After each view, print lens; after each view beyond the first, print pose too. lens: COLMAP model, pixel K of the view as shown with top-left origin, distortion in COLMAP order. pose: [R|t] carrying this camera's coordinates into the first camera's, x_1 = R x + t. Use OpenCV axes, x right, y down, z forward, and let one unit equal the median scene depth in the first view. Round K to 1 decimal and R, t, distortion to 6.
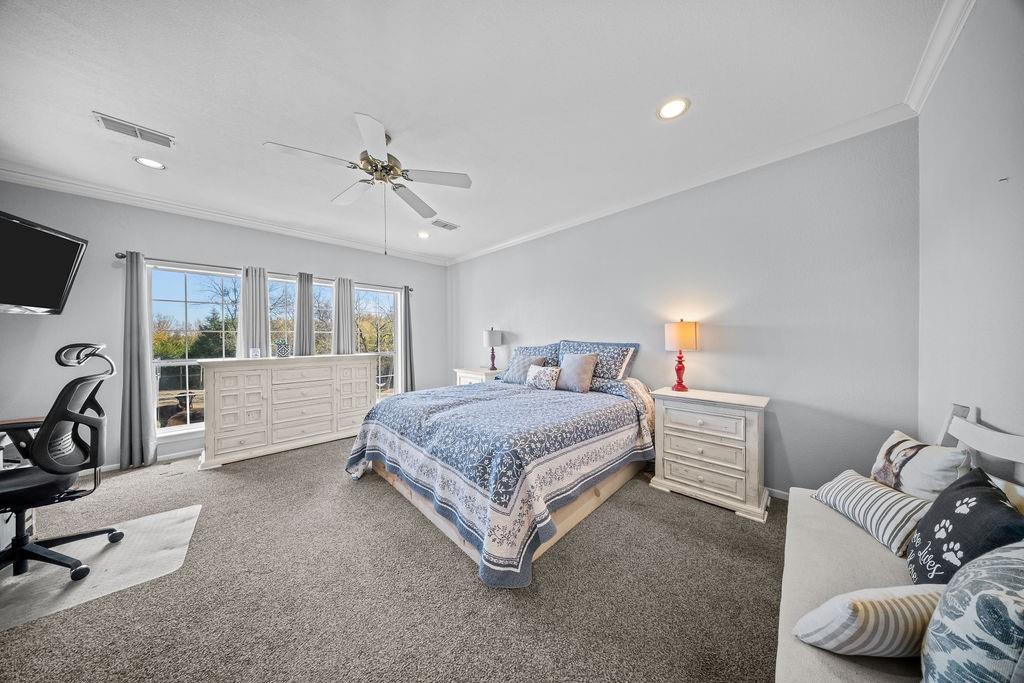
lens RADIAL K [[303.0, 0, 513.0], [0, 303.0, 342.9], [0, 0, 1]] dist [0.001288, -0.000185]
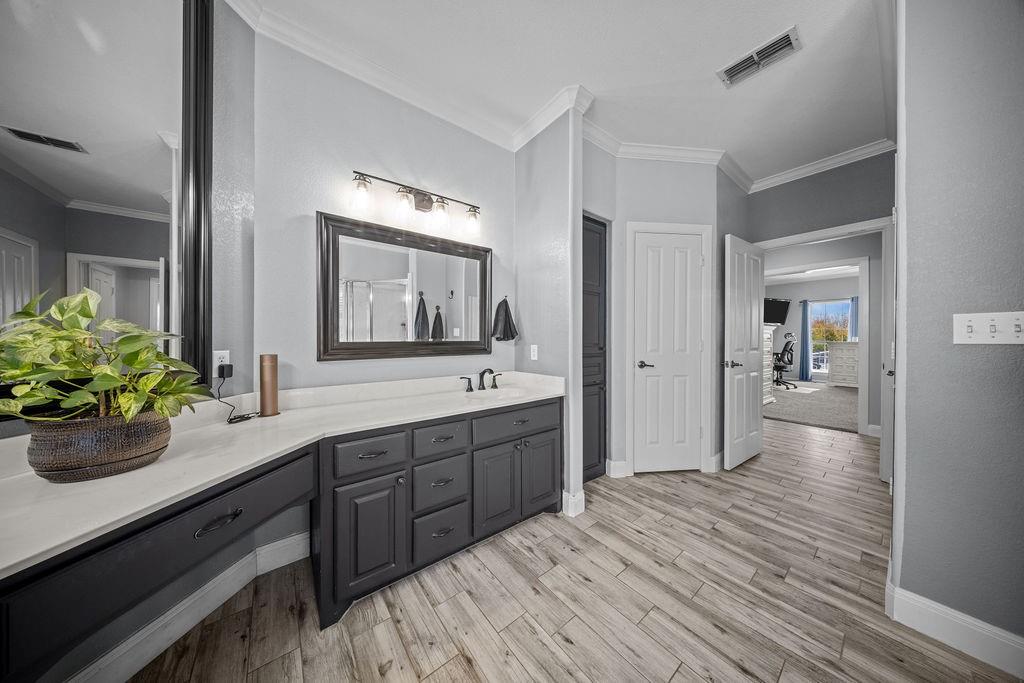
lens RADIAL K [[303.0, 0, 515.9], [0, 303.0, 338.2], [0, 0, 1]] dist [0.001288, -0.000185]
pose [[-0.123389, 0.017698, -0.992201, 1.972636], [-0.005800, 0.999811, 0.018555, 0.007701], [0.992341, 0.008044, -0.123263, -1.373275]]
